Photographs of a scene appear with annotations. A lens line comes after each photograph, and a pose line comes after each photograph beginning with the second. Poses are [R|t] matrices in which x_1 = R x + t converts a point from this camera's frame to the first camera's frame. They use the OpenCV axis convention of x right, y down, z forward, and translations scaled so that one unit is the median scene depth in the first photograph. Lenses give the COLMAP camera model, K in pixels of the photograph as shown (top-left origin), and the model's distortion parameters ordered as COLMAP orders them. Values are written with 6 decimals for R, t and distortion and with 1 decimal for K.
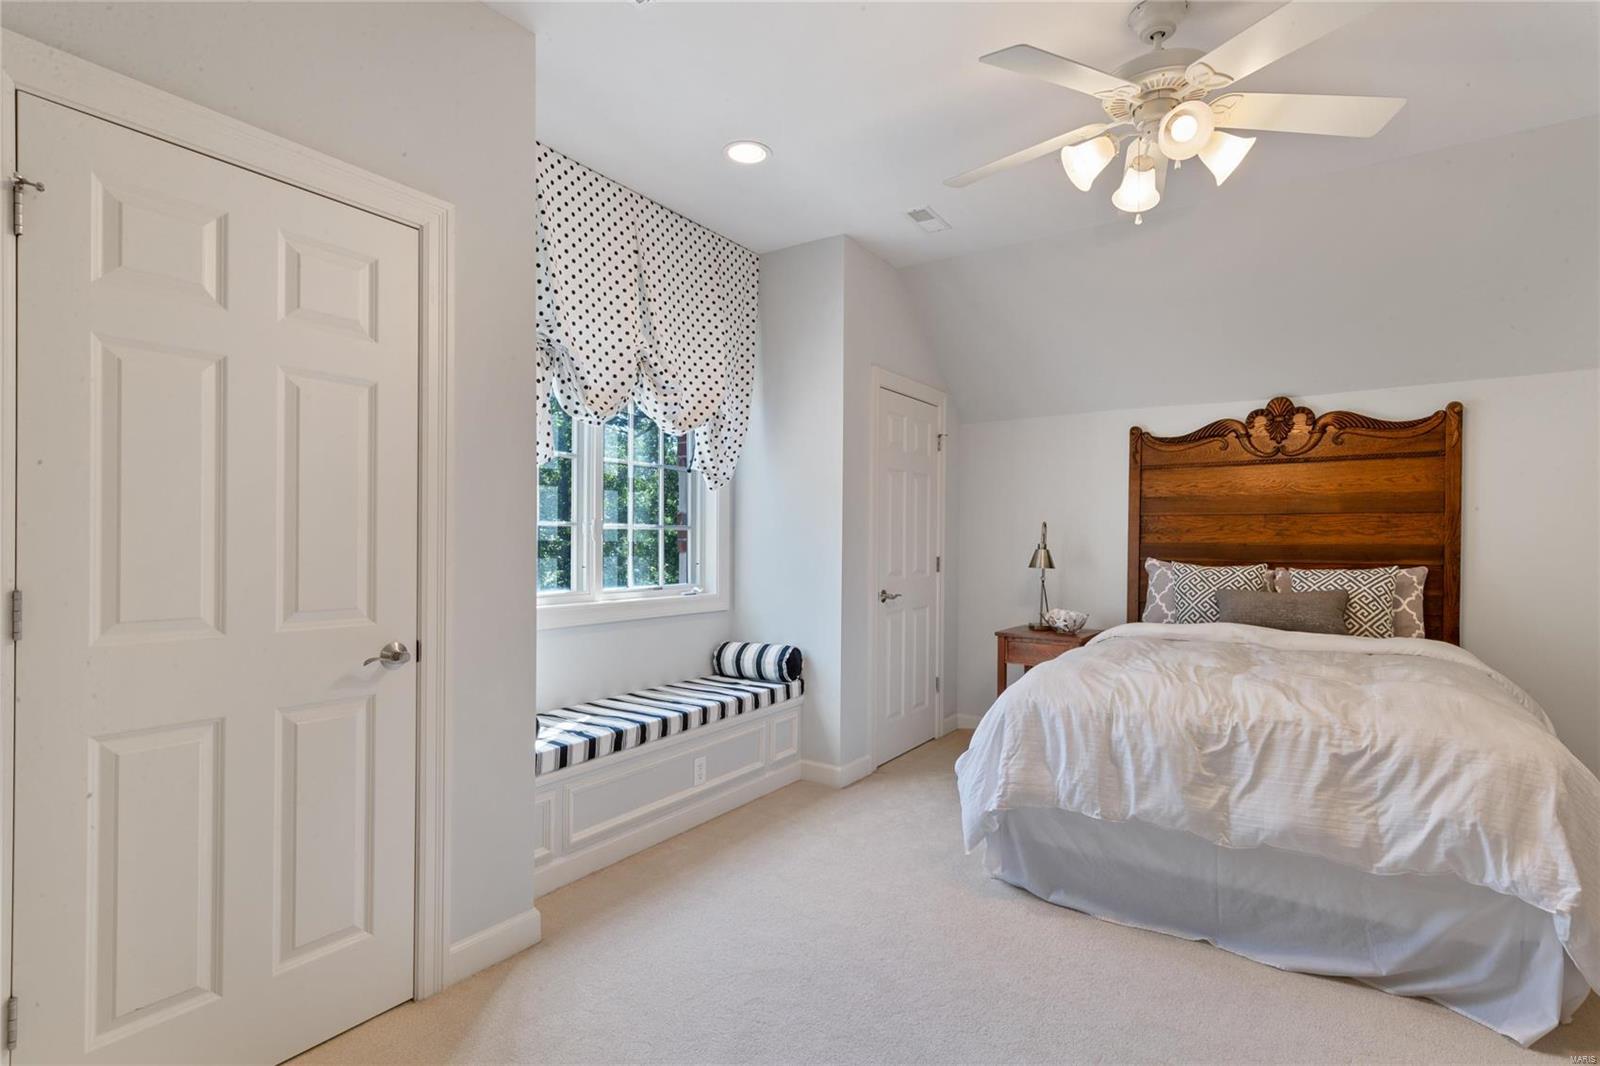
lens RADIAL K [[786.1, 0, 801.1], [0, 786.1, 536.8], [0, 0, 1]] dist [-0.000303, 0.000206]
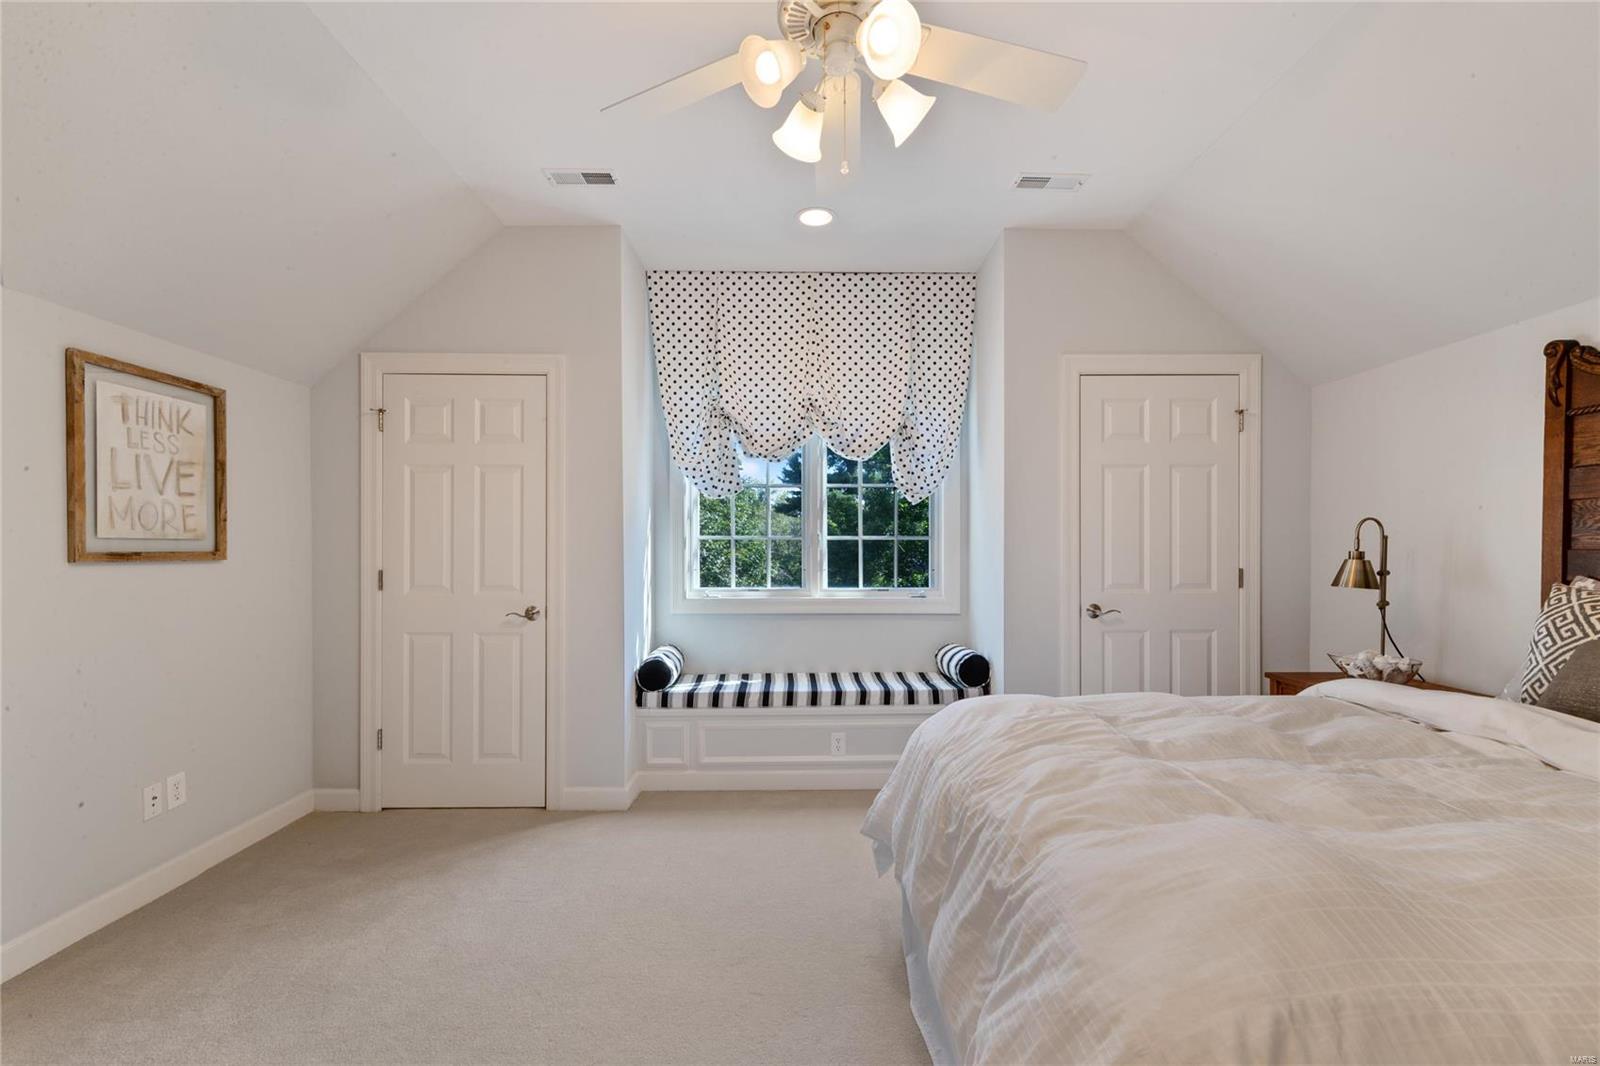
lens RADIAL K [[679.0, 0, 800.7], [0, 679.0, 543.7], [0, 0, 1]] dist [0.003149, 0.000182]
pose [[0.566790, -0.012910, -0.823761, 0.597365], [0.008047, 0.999916, -0.010134, 0.005434], [0.823823, -0.000884, 0.566846, 0.328492]]
